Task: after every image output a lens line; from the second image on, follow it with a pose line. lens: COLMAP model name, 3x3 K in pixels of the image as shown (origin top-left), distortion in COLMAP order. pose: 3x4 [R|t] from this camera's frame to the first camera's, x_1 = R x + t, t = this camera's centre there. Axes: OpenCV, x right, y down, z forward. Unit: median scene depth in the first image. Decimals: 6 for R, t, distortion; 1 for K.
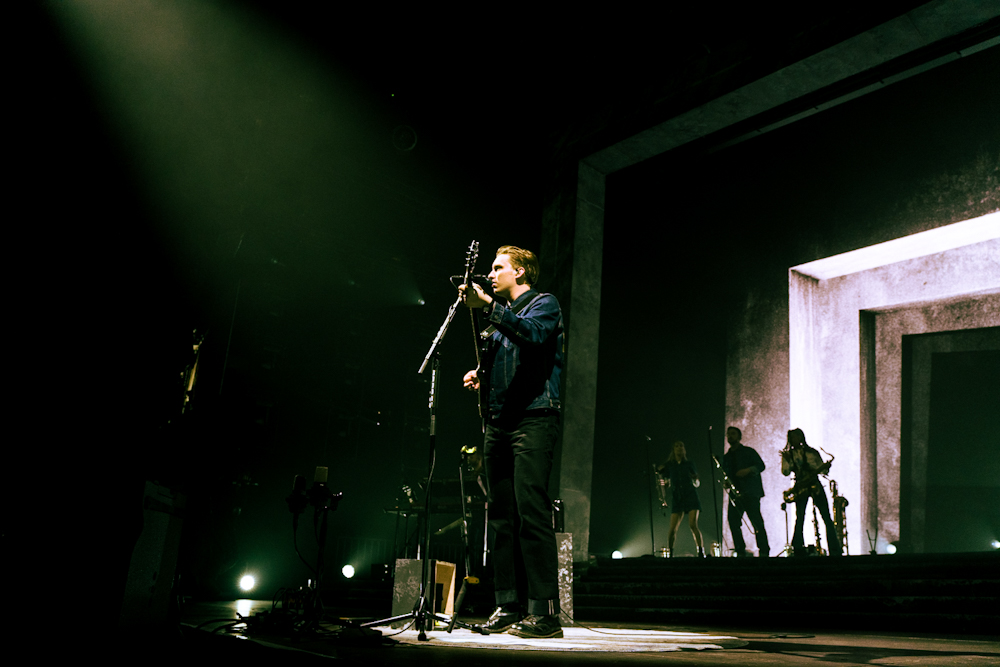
lens RADIAL K [[671.0, 0, 500.0], [0, 671.0, 333.5], [0, 0, 1]] dist [-0.032516, 0.000664]
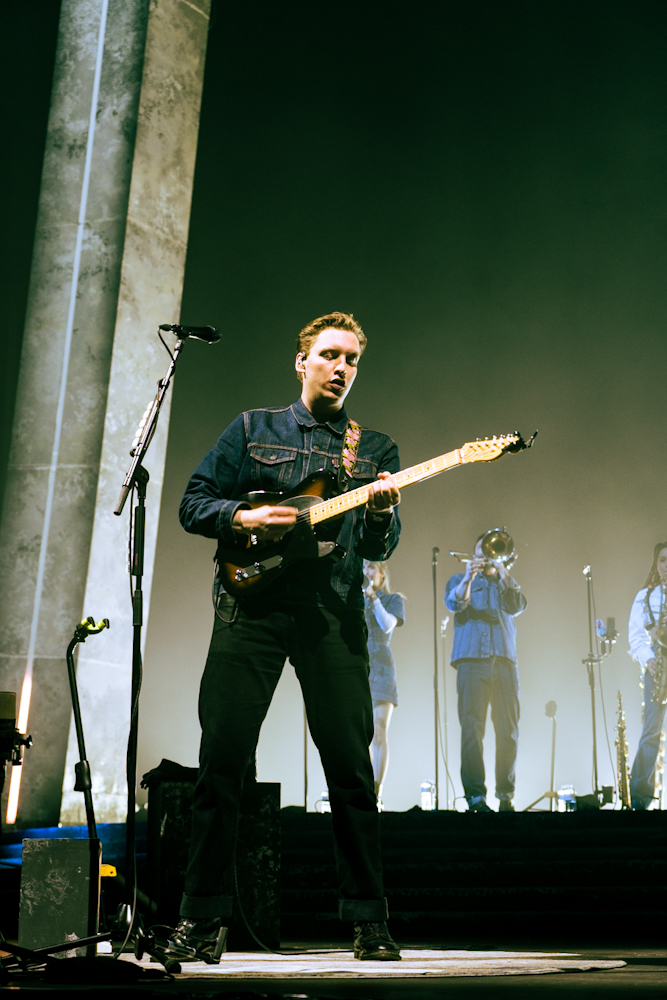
lens RADIAL K [[1688.8, 0, 333.5], [0, 1688.8, 500.0], [0, 0, 1]] dist [0.023698, -0.055050]
pose [[0.950357, 0.046455, 0.307675, -0.291829], [-0.092337, 0.986357, 0.136287, -0.122762], [-0.297146, -0.157931, 0.941680, -0.278283]]
